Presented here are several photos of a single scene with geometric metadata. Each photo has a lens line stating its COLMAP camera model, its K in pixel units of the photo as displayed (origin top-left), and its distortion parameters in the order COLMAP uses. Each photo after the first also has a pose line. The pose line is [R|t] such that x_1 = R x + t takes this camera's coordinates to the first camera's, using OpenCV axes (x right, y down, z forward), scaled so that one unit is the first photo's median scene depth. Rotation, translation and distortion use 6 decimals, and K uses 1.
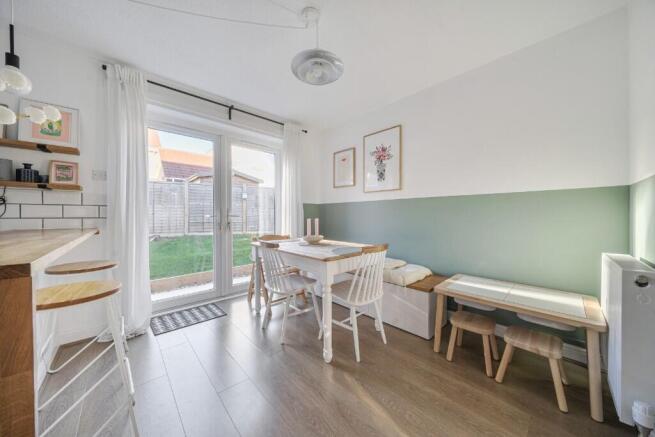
lens RADIAL K [[225.0, 0, 329.7], [0, 225.0, 218.6], [0, 0, 1]] dist [-0.001393, -0.000134]
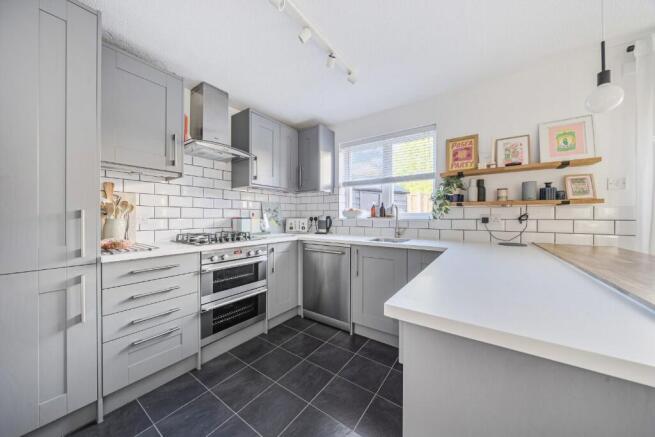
lens RADIAL K [[225.0, 0, 329.3], [0, 225.0, 215.9], [0, 0, 1]] dist [-0.001393, -0.000134]
pose [[0.200575, 0.000393, -0.979678, -0.471210], [-0.013322, 0.999909, -0.002326, -0.063253], [0.979588, 0.013518, 0.200562, -0.230774]]
